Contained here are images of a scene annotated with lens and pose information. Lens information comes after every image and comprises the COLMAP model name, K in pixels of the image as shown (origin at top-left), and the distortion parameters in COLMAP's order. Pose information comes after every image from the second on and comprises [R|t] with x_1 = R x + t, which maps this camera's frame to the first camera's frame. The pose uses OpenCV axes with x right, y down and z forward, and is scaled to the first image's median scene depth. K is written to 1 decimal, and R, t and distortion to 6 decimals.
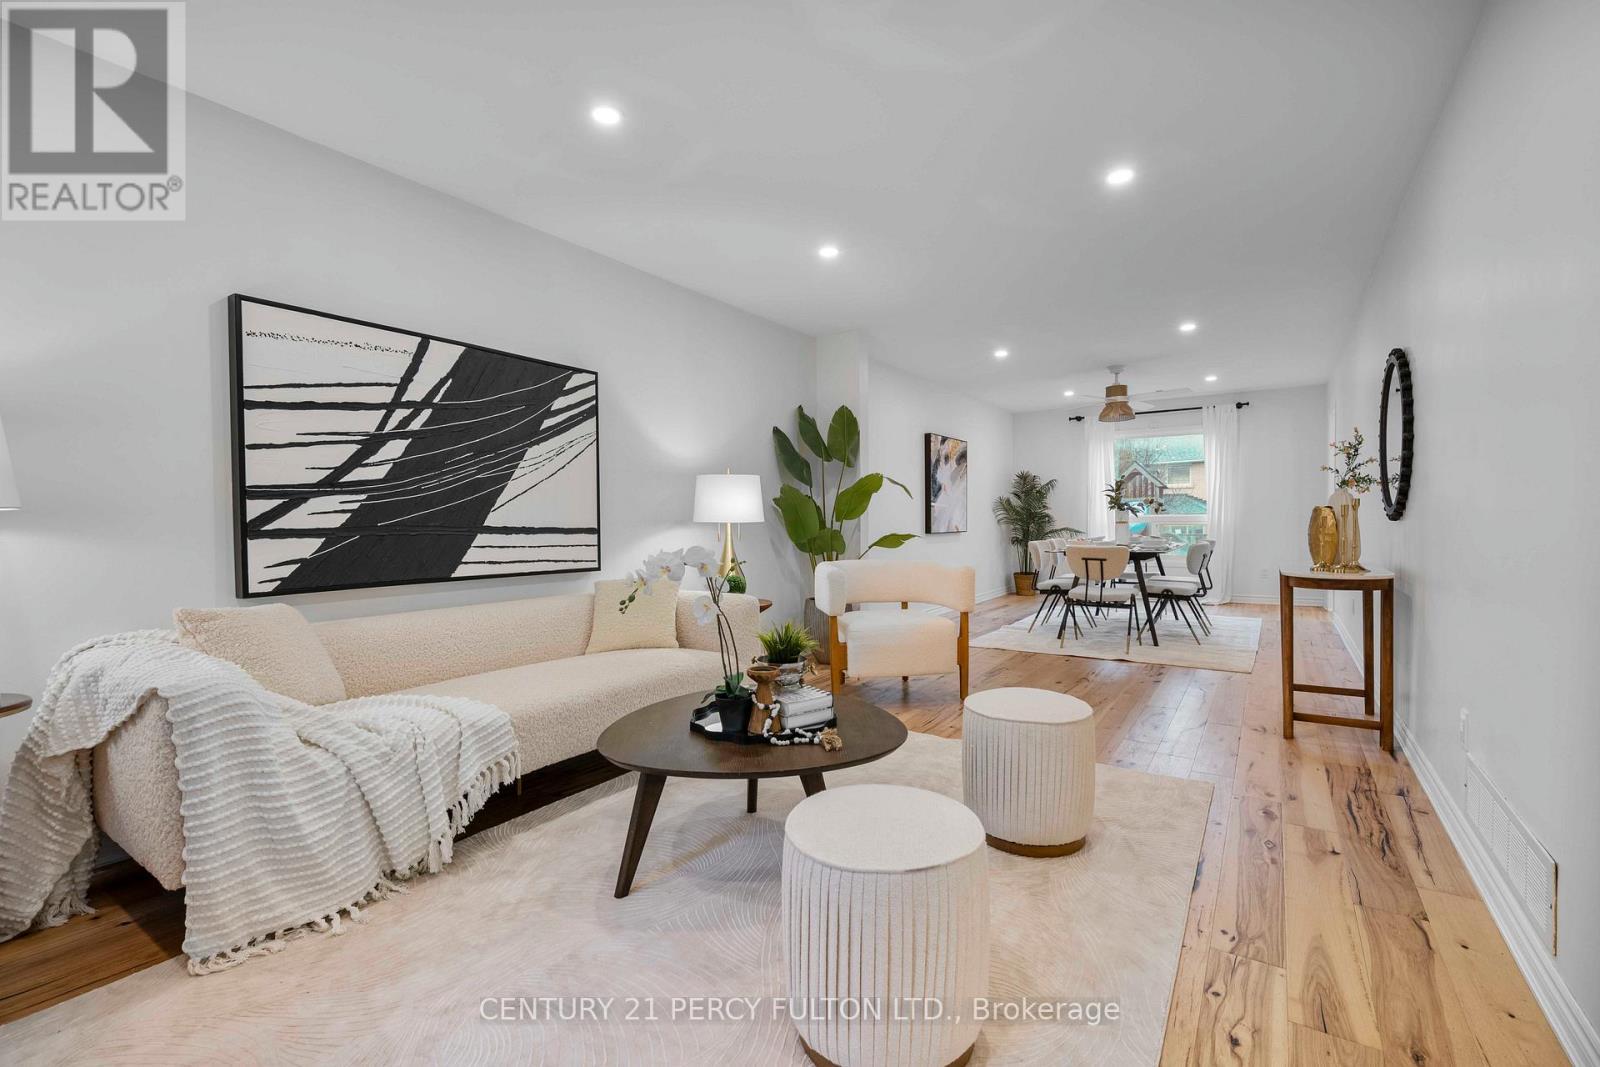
lens RADIAL K [[703.4, 0, 800.0], [0, 703.4, 533.5], [0, 0, 1]] dist [-0.000145, -0.000059]
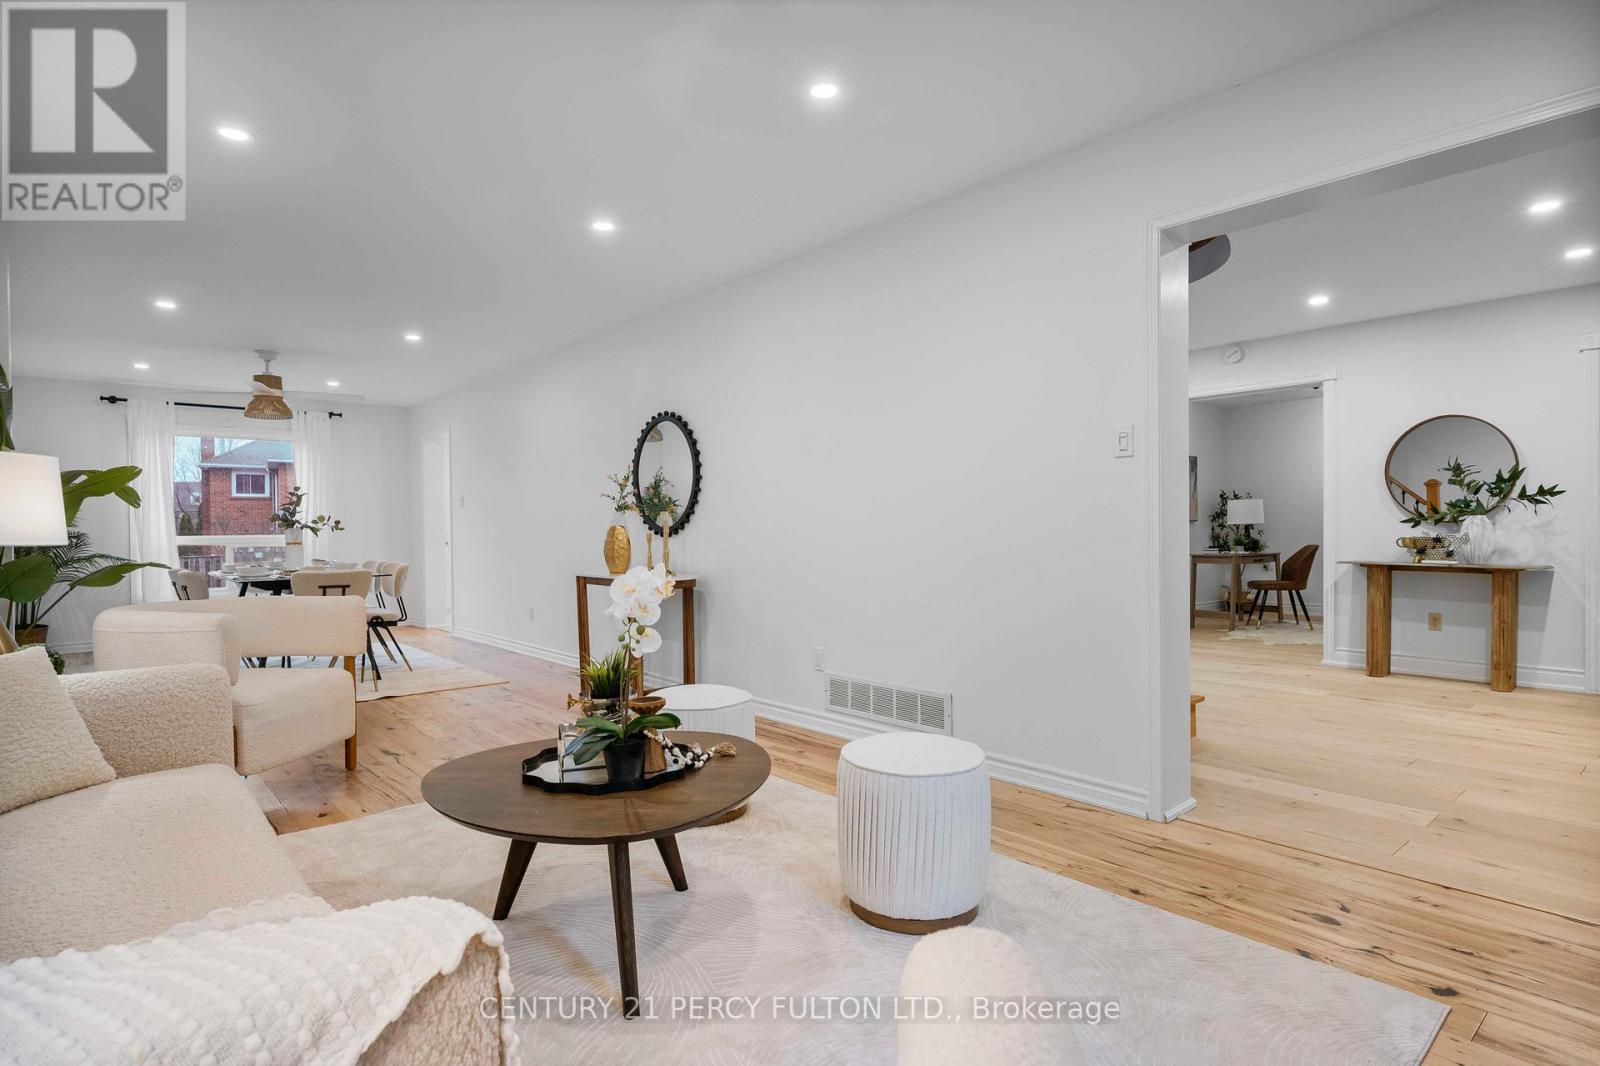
lens RADIAL K [[832.0, 0, 800.0], [0, 832.0, 533.0], [0, 0, 1]] dist [-0.003157, -0.000530]
pose [[0.267438, 0.000734, 0.963575, -0.286168], [0.029128, 0.999537, -0.008845, -0.001760], [-0.963135, 0.030433, 0.267293, 0.146024]]
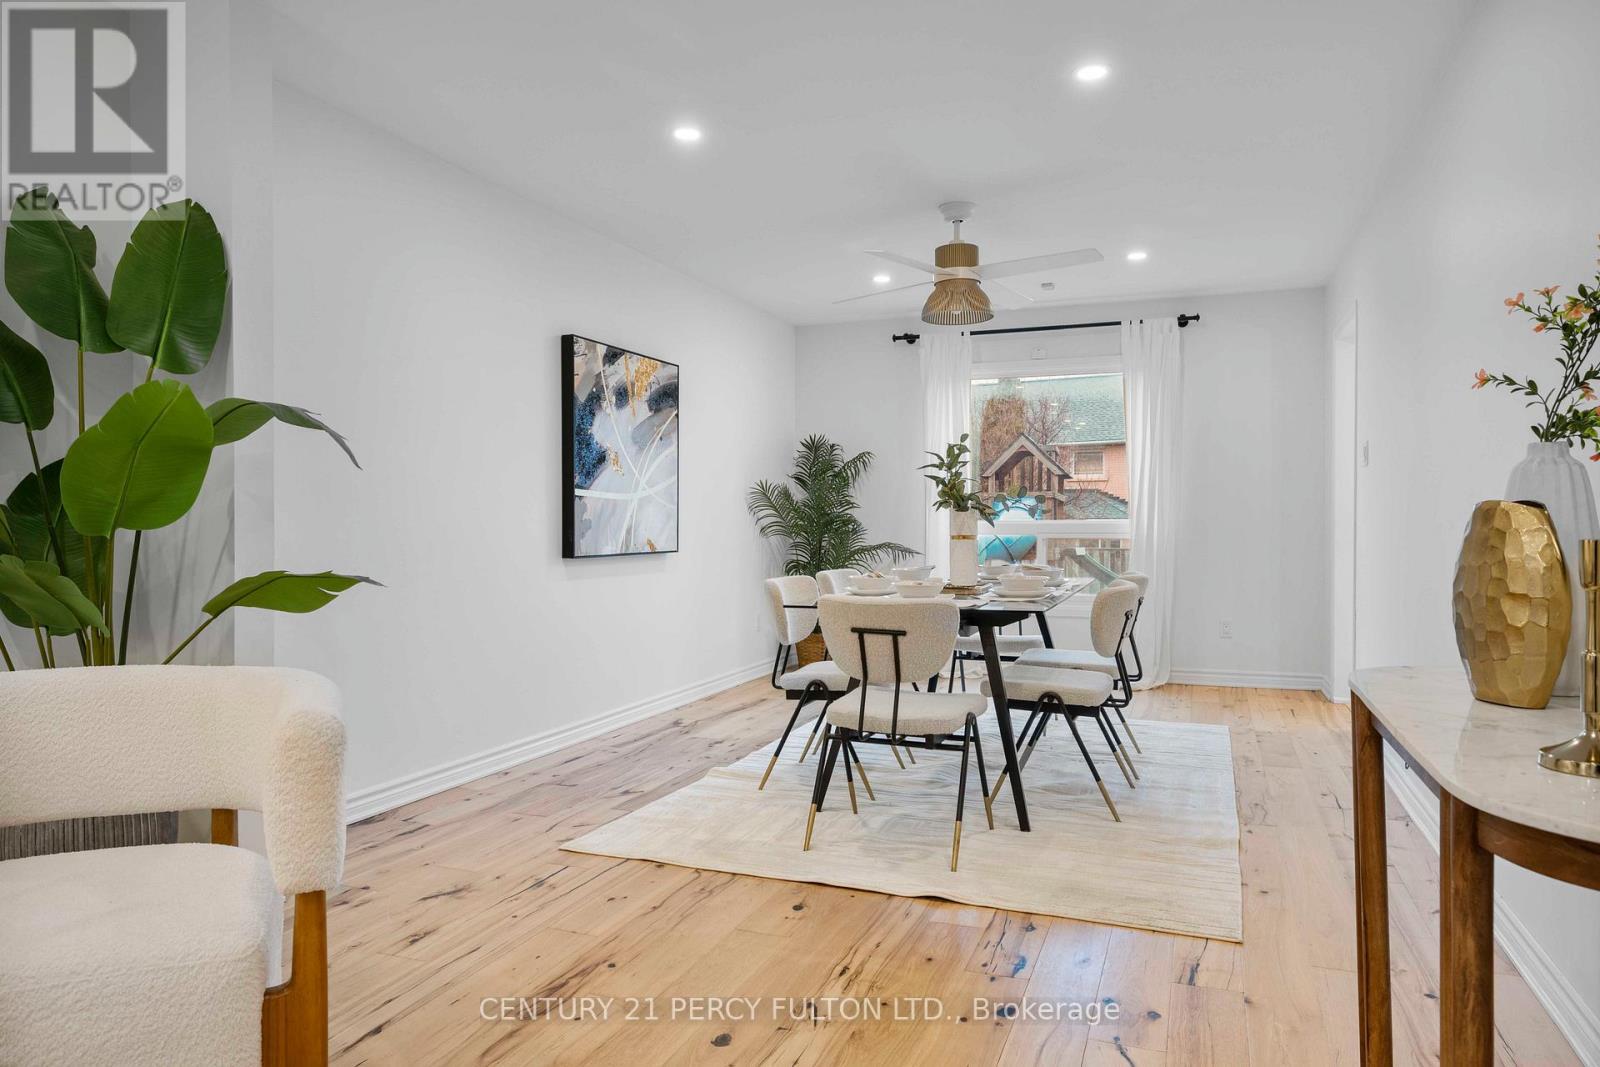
lens RADIAL K [[1042.9, 0, 800.0], [0, 1042.9, 533.5], [0, 0, 1]] dist [0.002339, 0.000438]
pose [[0.975182, 0.006211, 0.221318, 0.179055], [-0.004194, 0.999945, -0.009583, -0.009732], [-0.221365, 0.008417, 0.975155, 0.317285]]
